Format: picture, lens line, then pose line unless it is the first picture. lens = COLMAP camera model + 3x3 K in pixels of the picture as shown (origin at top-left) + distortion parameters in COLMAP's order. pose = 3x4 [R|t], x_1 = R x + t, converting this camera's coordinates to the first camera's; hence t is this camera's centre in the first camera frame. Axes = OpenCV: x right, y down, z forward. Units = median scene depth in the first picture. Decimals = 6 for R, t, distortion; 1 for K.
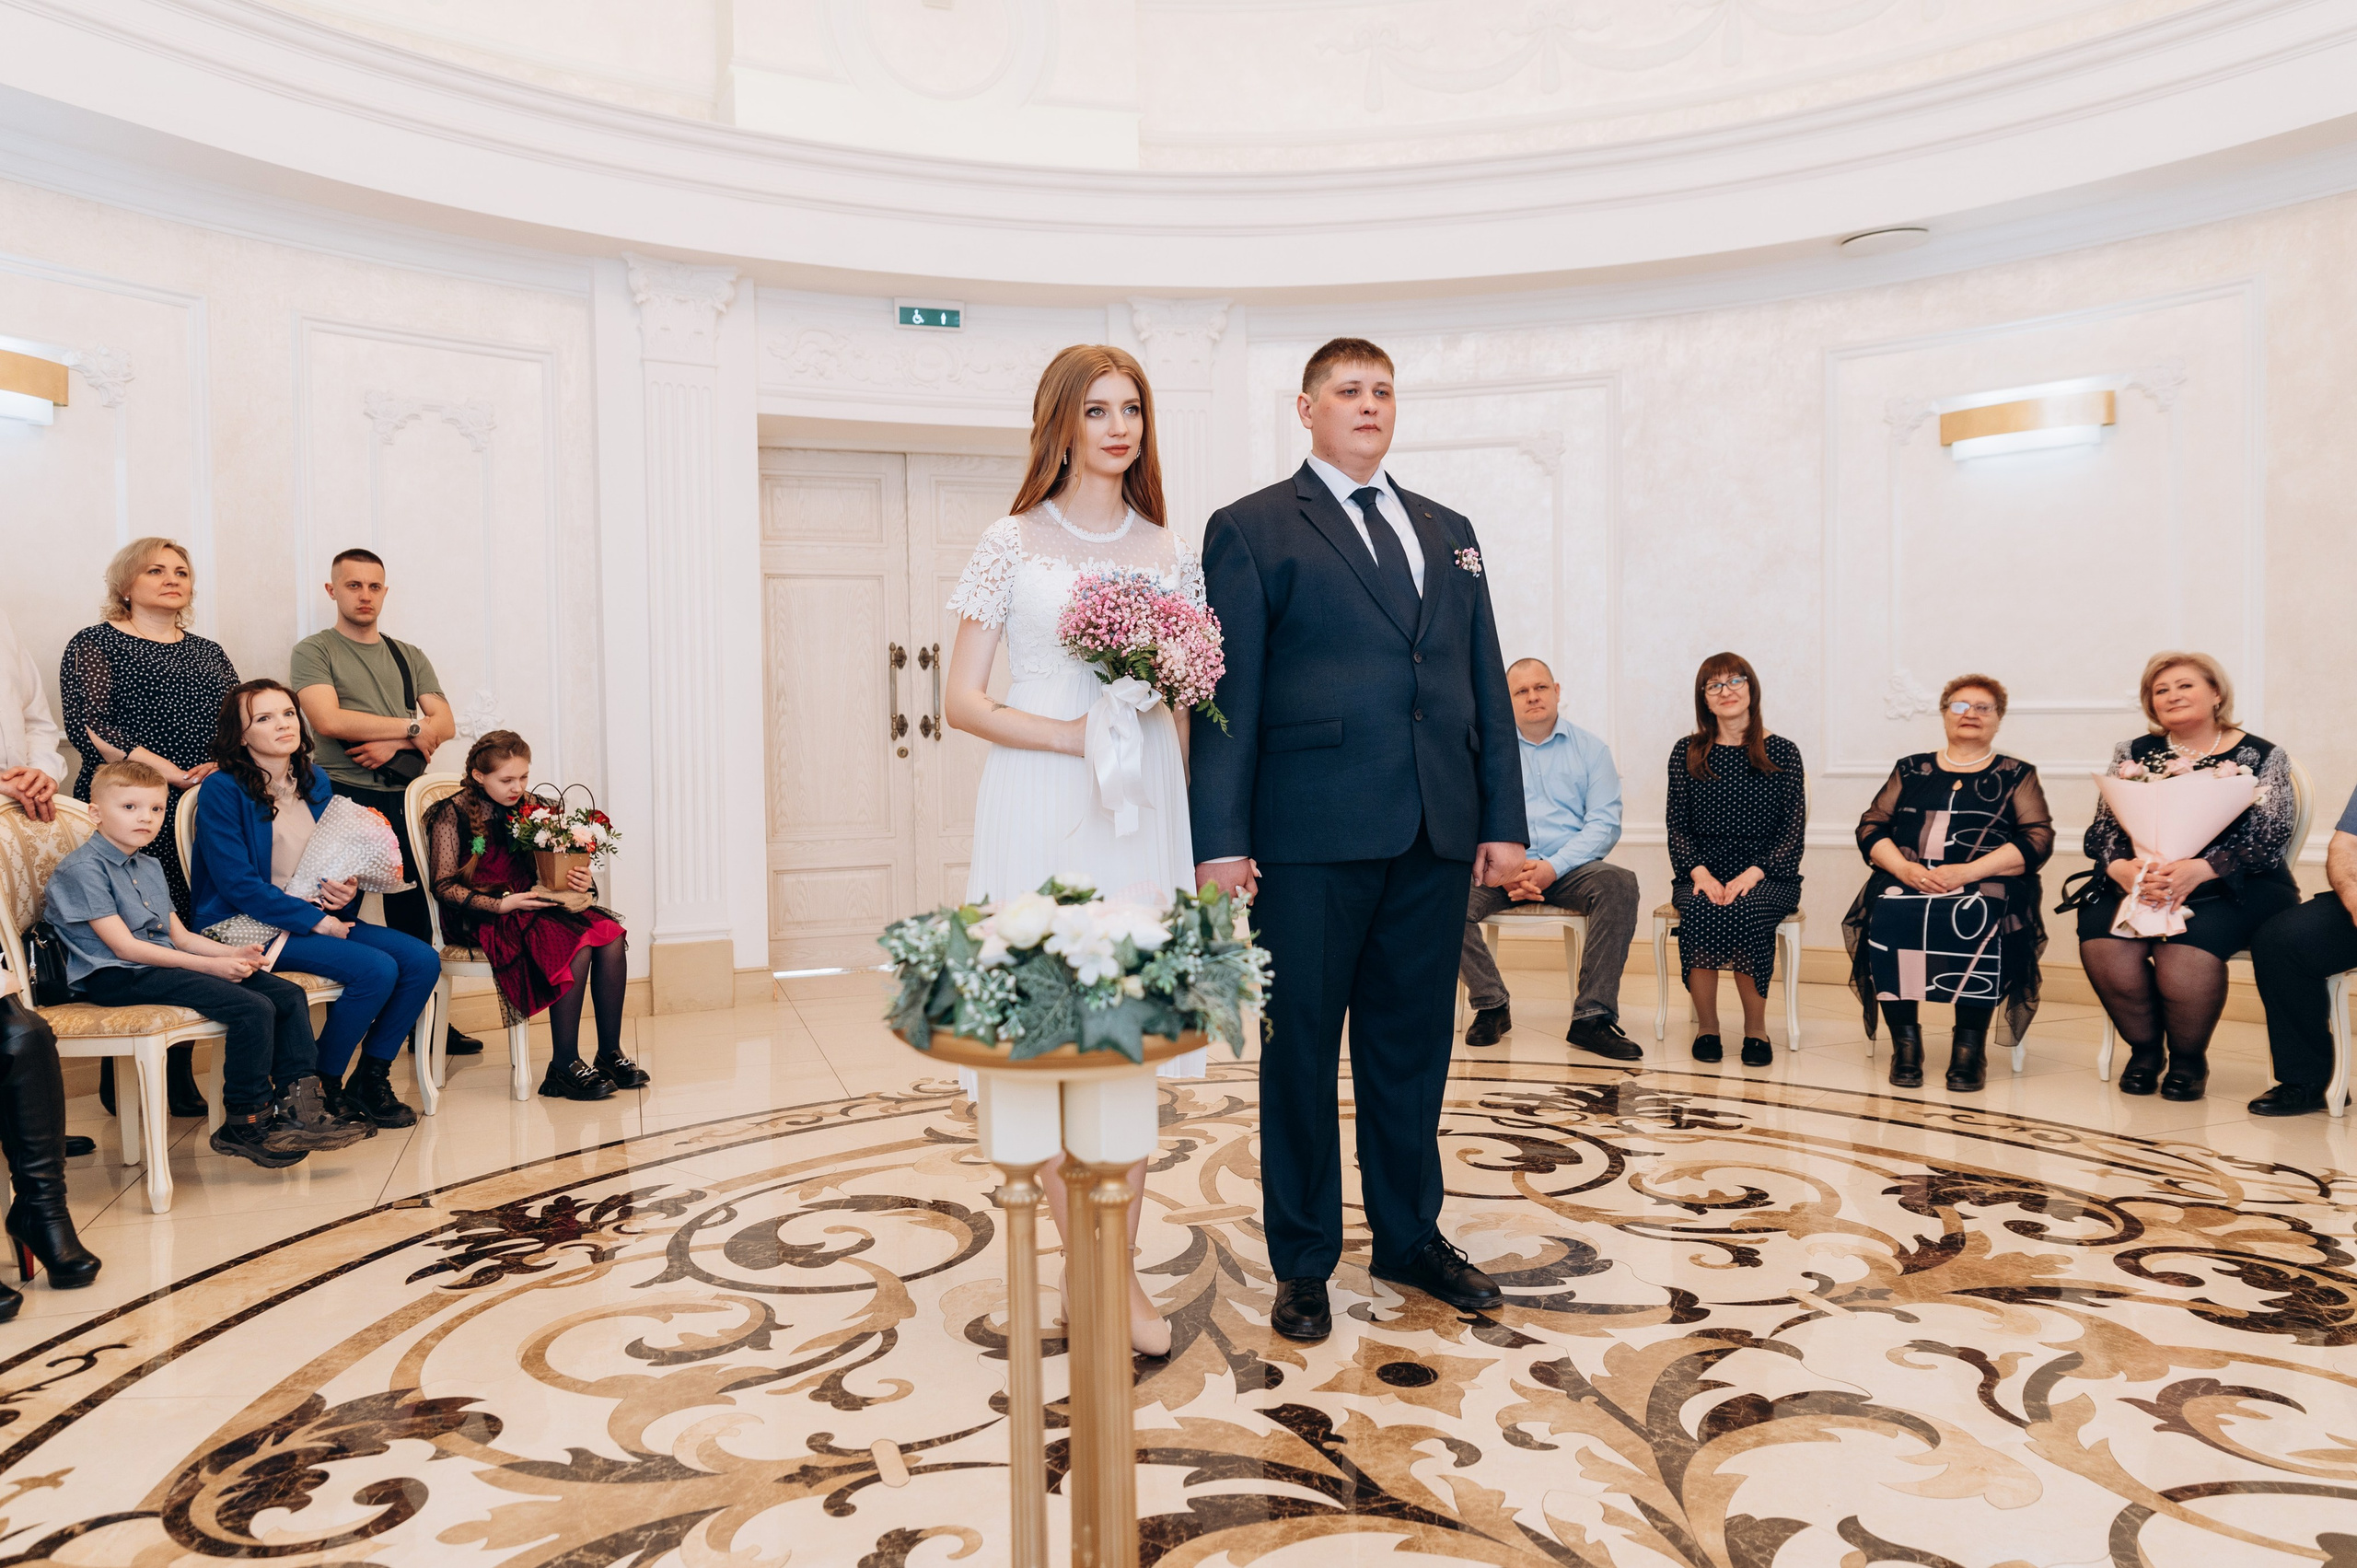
lens RADIAL K [[1571.5, 0, 1177.9], [0, 1571.5, 769.0], [0, 0, 1]] dist [0.003261, 0.004055]
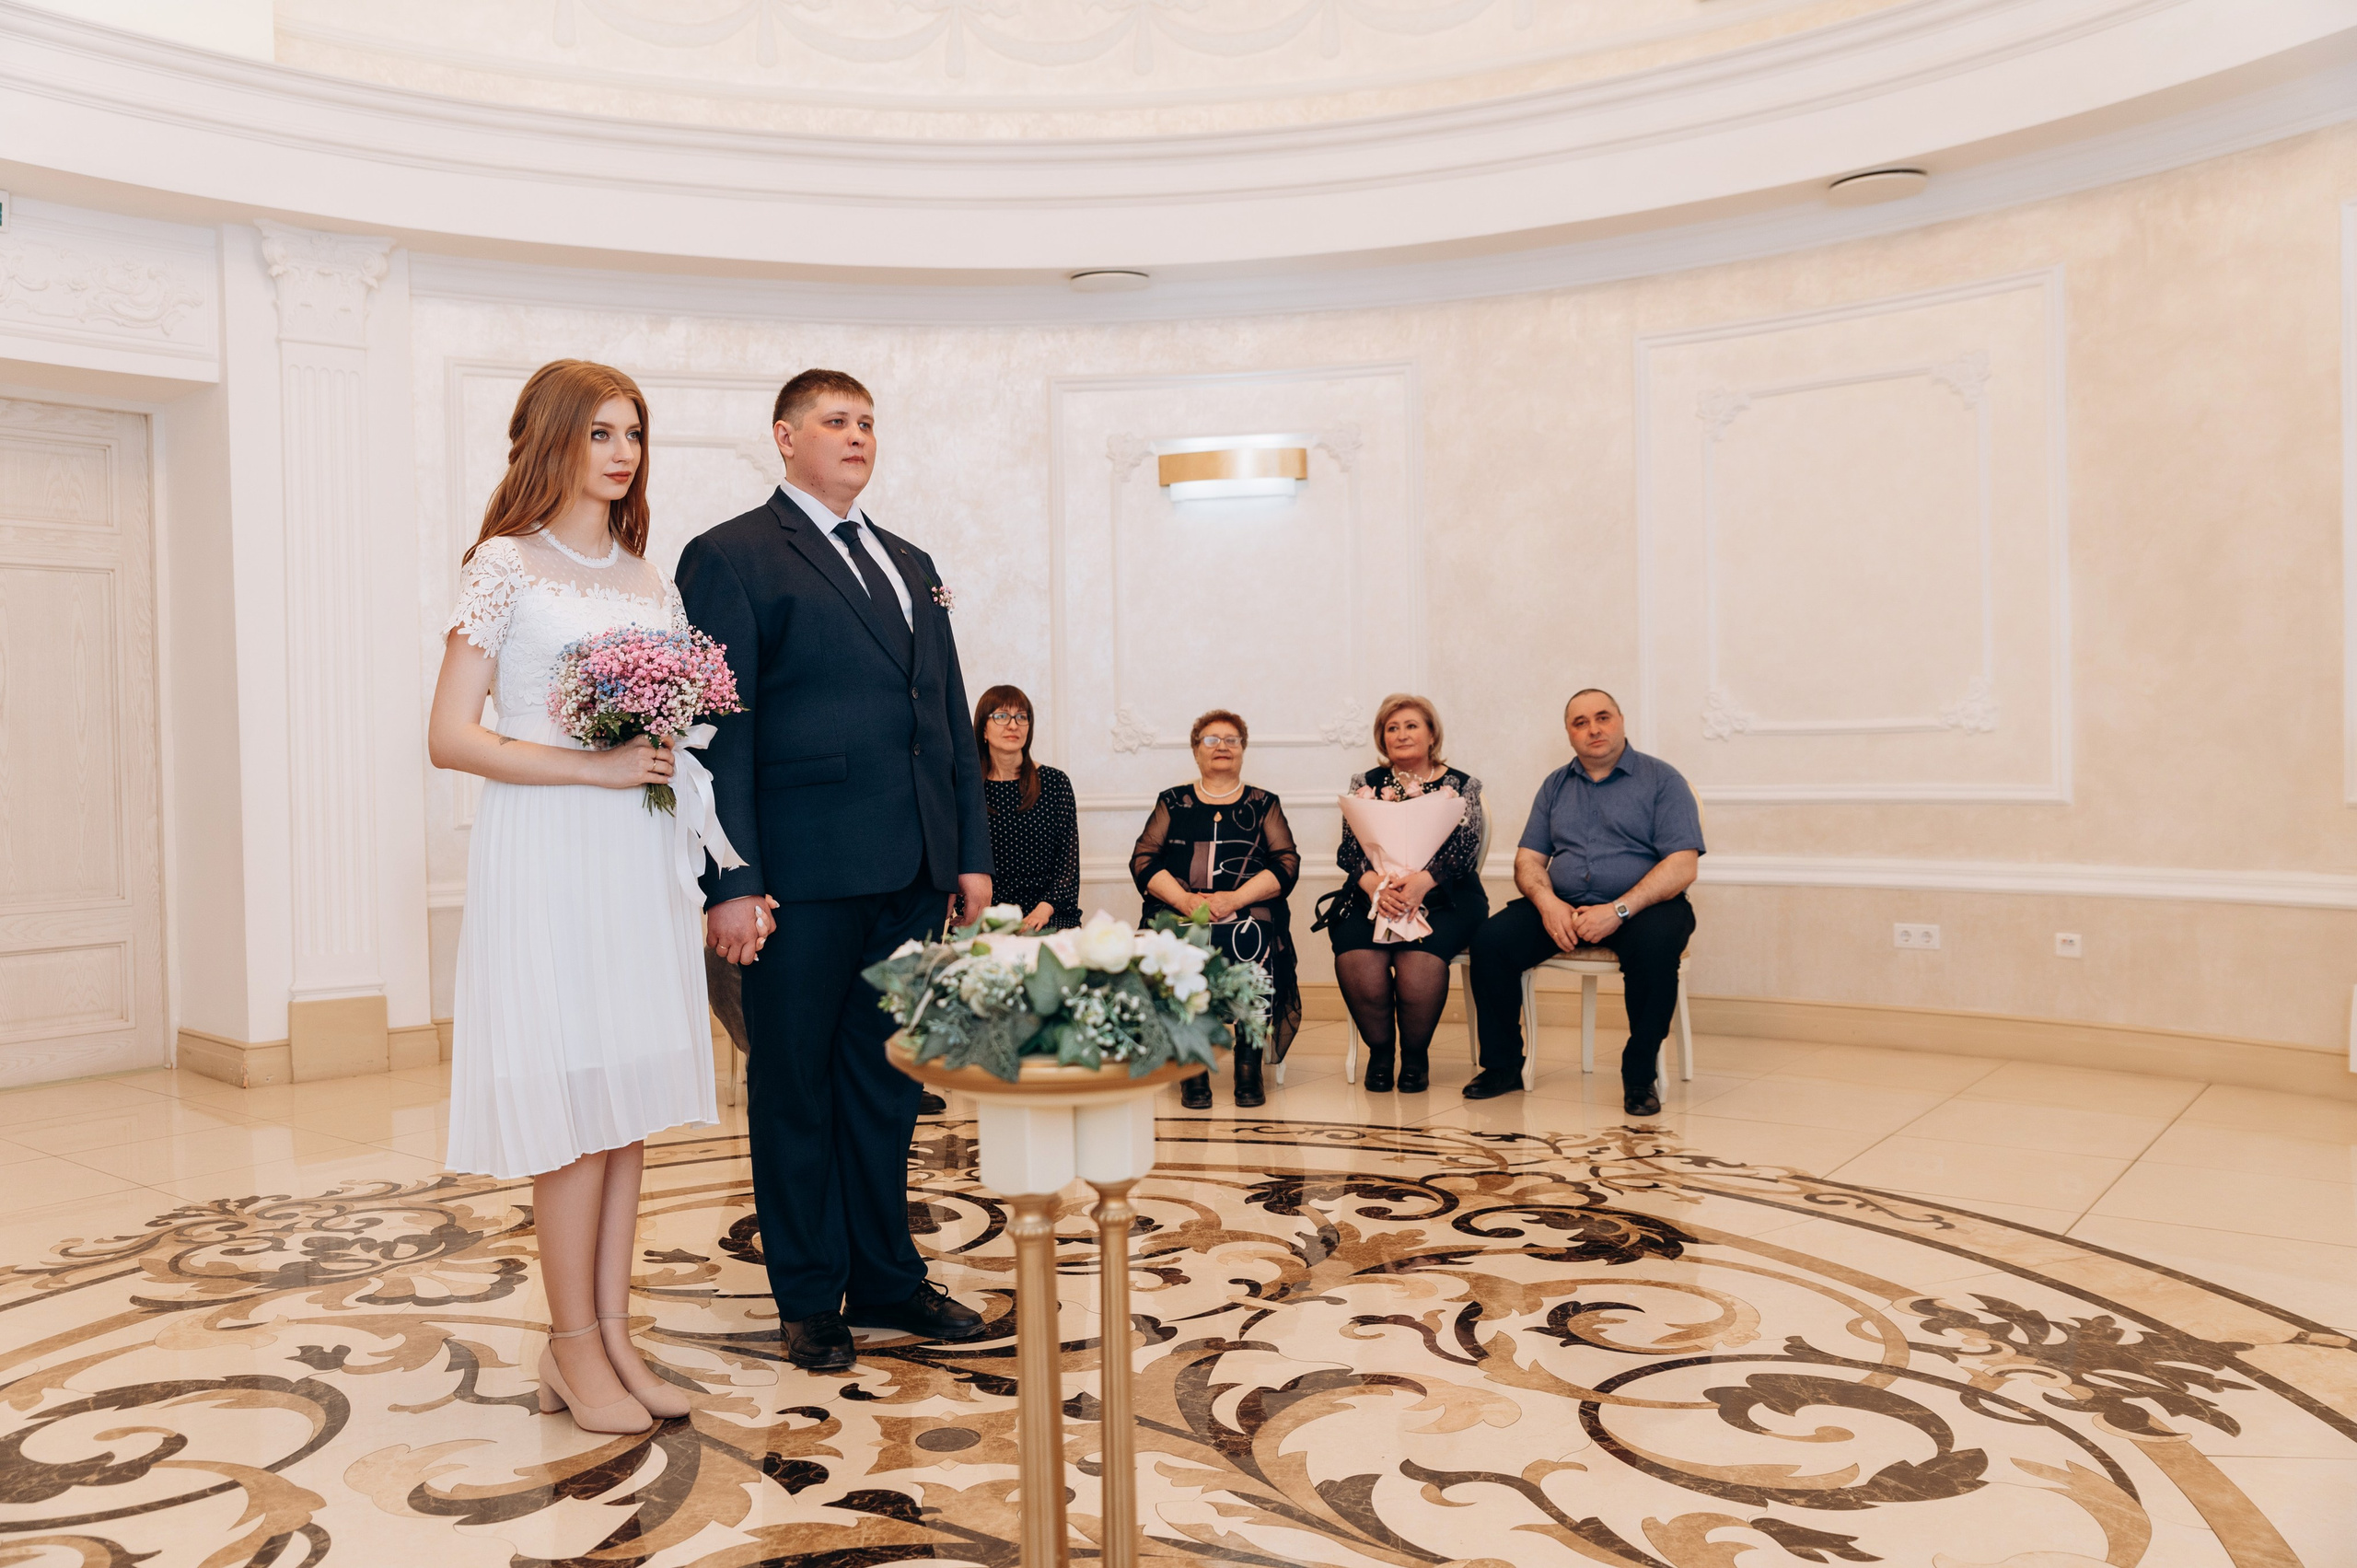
lens RADIAL K [[1809.4, 0, 1198.2], [0, 1809.4, 777.9], [0, 0, 1]] dist [-0.008467, -0.000912]
pose [[0.849687, -0.013258, 0.527121, -0.270932], [0.019748, 0.999783, -0.006685, -0.012961], [-0.526918, 0.016090, 0.849764, -0.036069]]
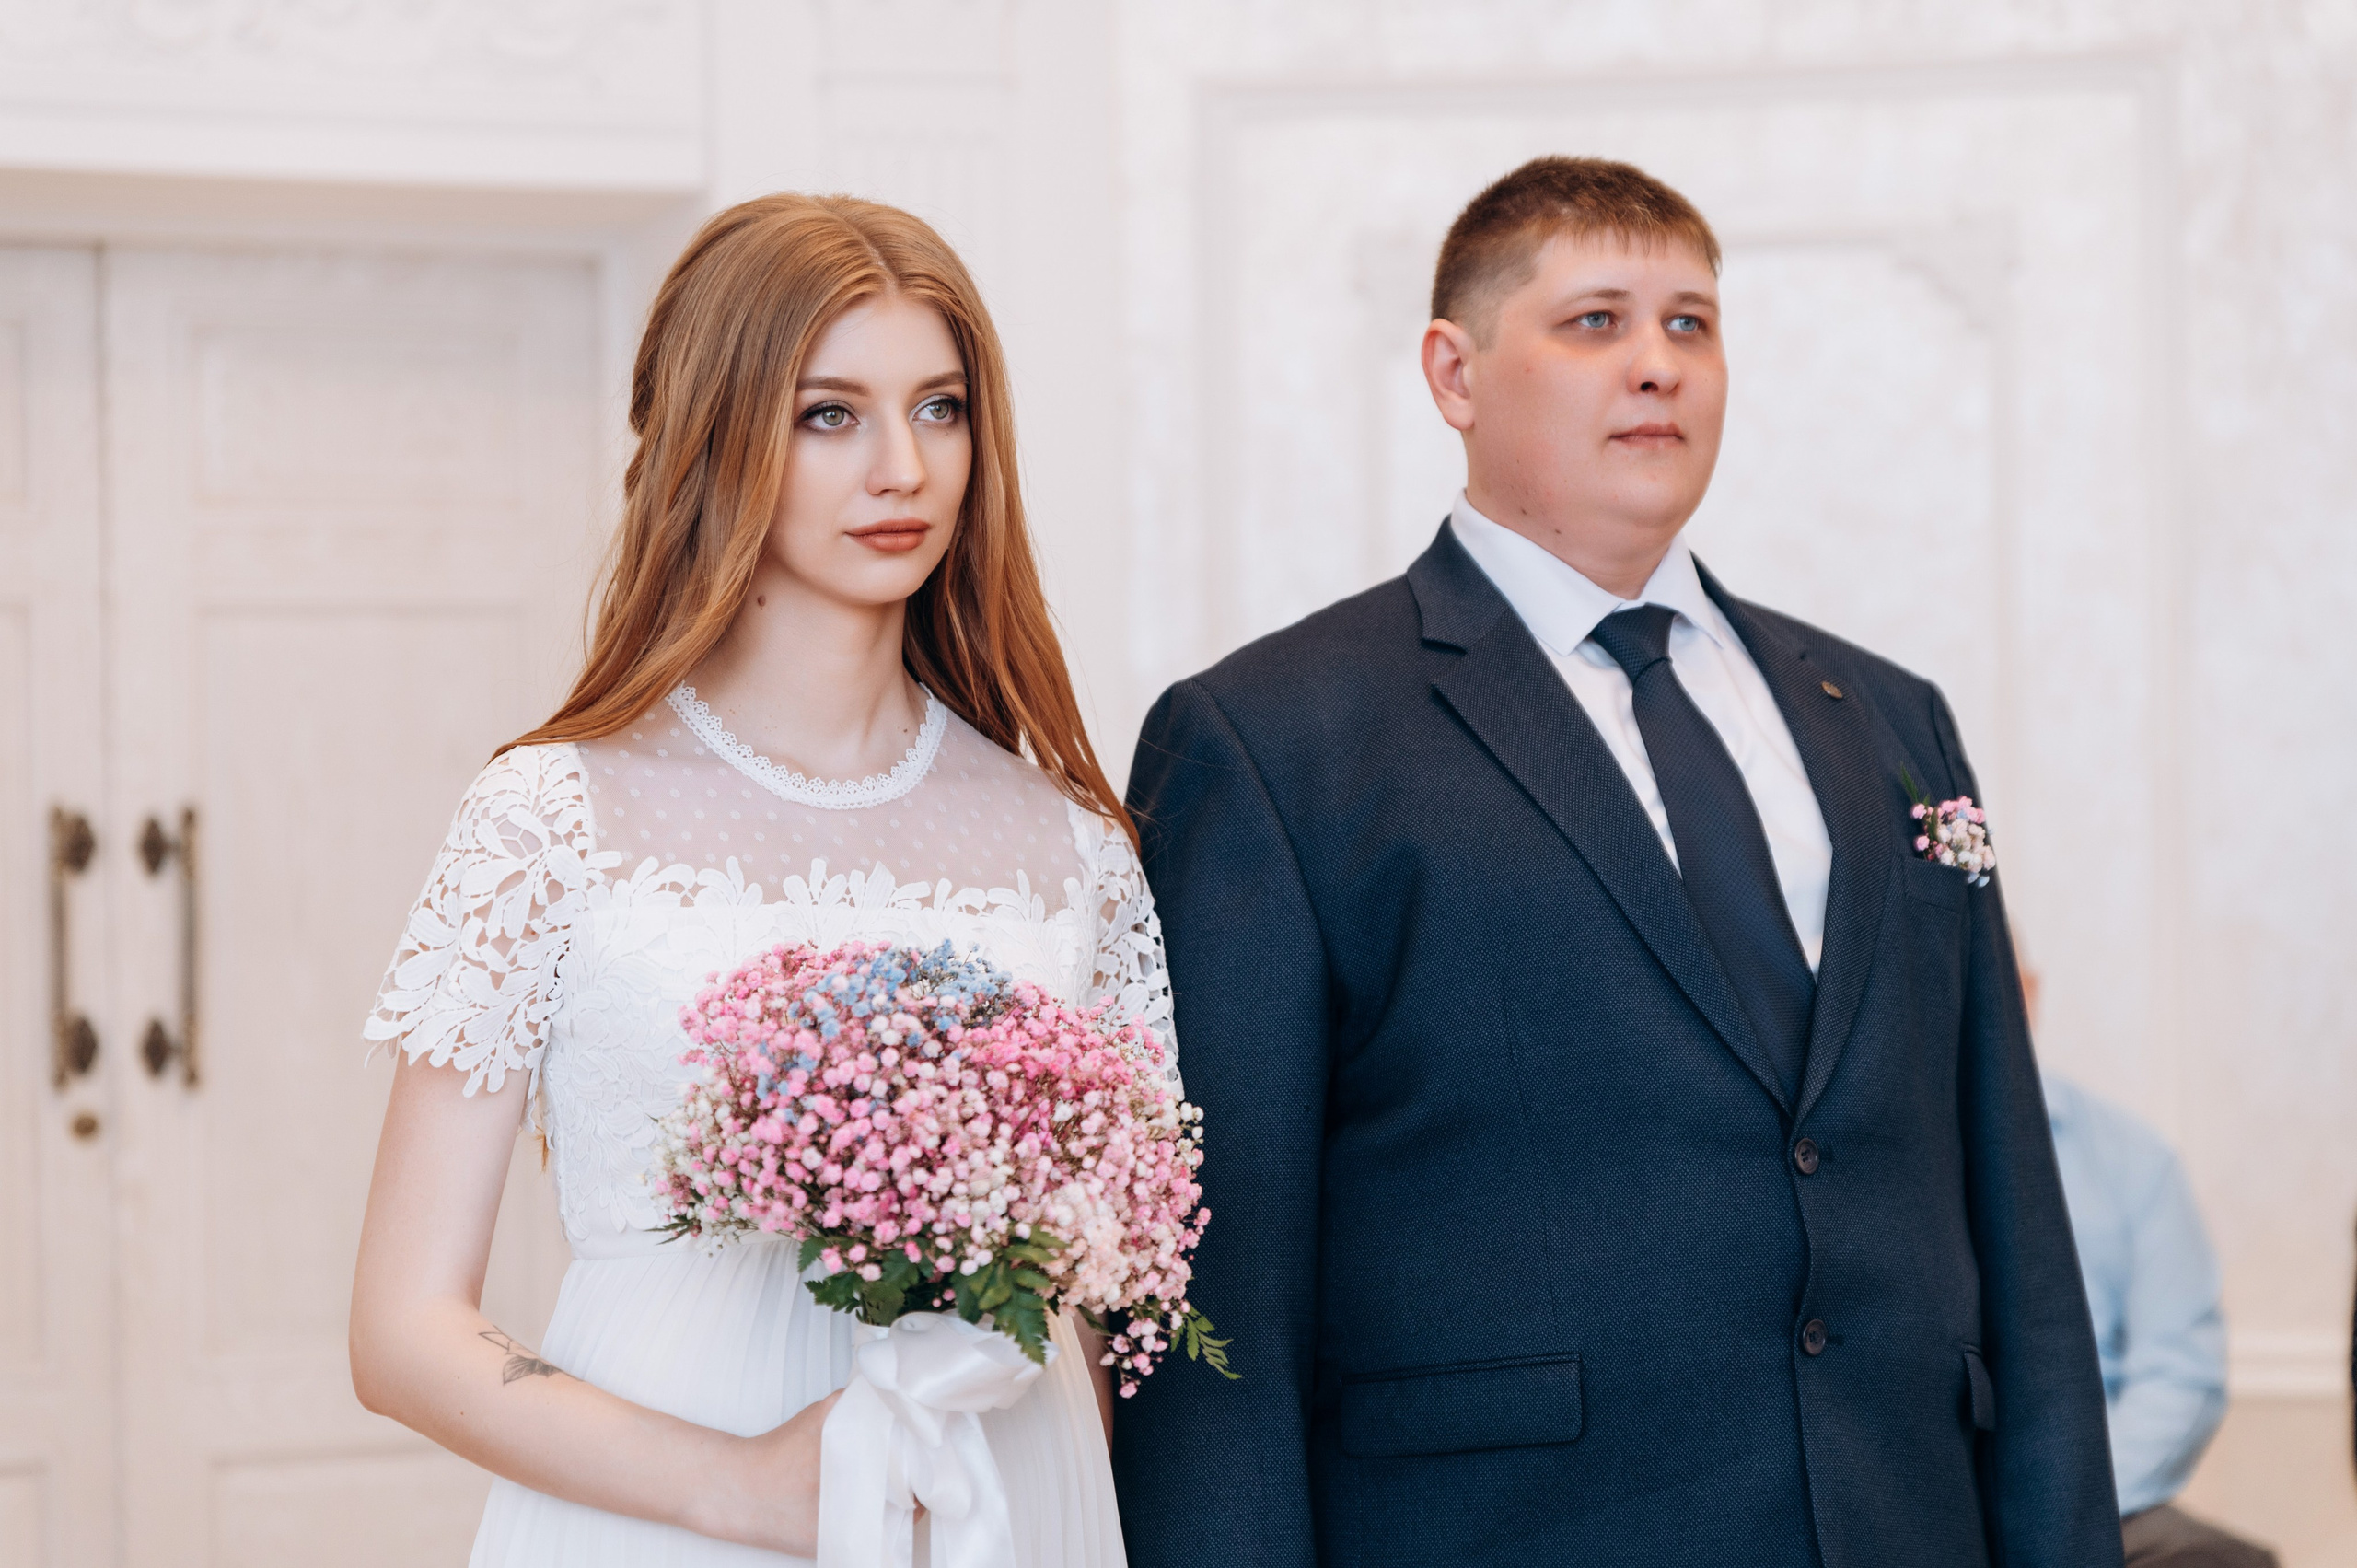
lens RADIAL K [[4441.4, 0, 1165.8], [0, 4441.4, 804.4], [0, 0, 1]] dist [-0.033752, 0.000000]
pose [[0.997153, 0.001459, 0.075392, -0.044931], [0.002050, 0.998919, -0.046445, -0.095159], [-0.075379, 0.046468, 0.996072, 0.098686]]
